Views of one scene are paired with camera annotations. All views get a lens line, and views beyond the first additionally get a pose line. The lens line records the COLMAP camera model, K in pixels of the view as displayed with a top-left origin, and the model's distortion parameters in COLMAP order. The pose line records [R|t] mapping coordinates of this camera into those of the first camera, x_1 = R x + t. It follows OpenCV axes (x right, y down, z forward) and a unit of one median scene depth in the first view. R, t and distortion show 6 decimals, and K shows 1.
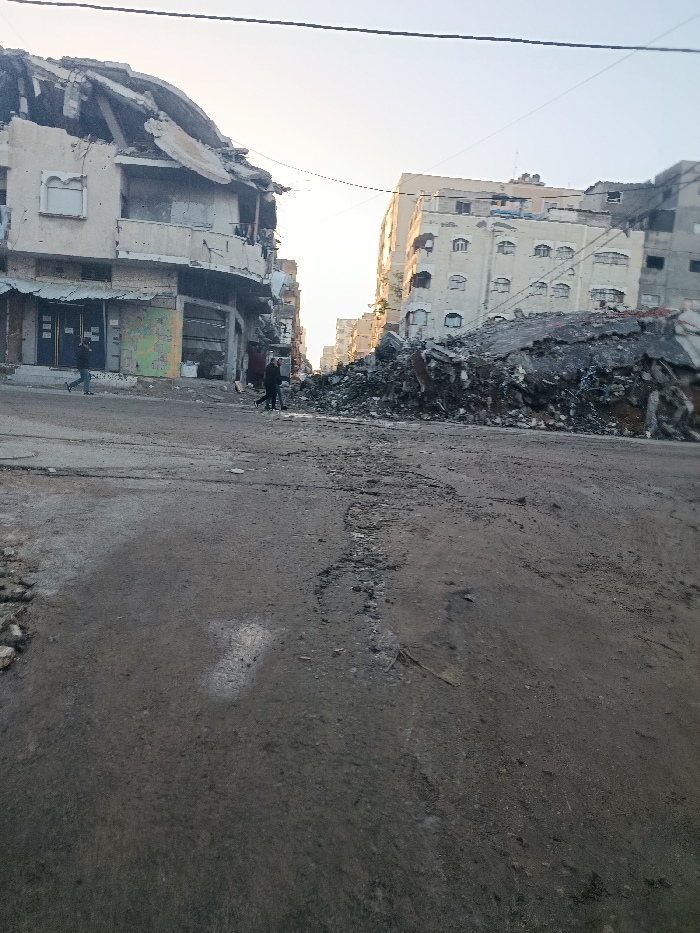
lens RADIAL K [[660.0, 0, 350.0], [0, 660.0, 466.5], [0, 0, 1]] dist [0.080397, -0.064892]
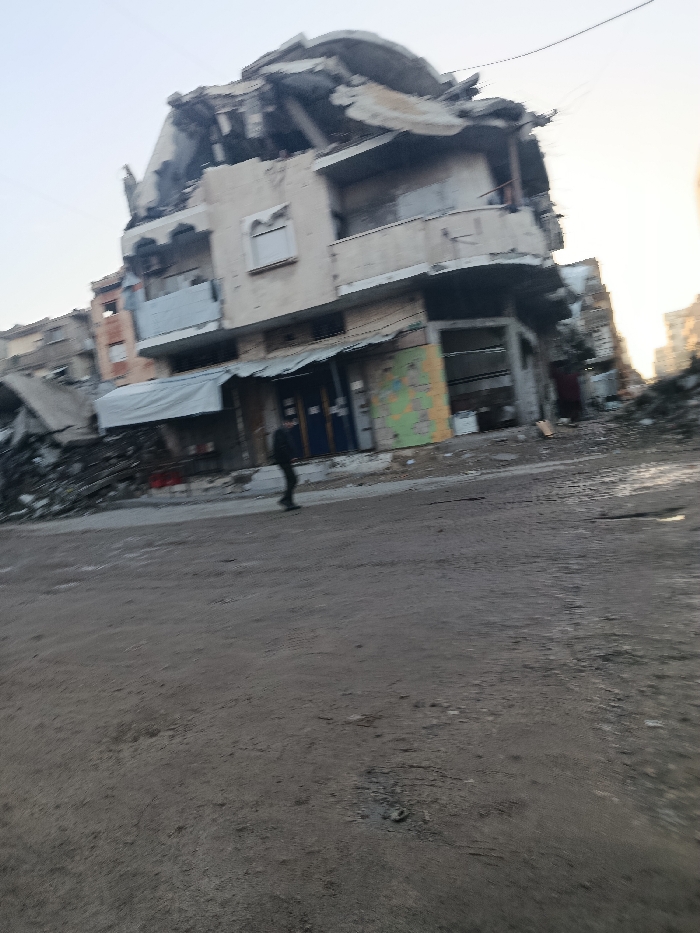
lens RADIAL K [[656.1, 0, 430.2], [0, 656.1, 467.2], [0, 0, 1]] dist [0.125582, -0.193000]
pose [[0.902897, -0.206173, -0.377187, -0.029418], [0.187818, 0.978496, -0.085259, -0.052319], [0.386654, 0.006137, 0.922205, 0.374371]]
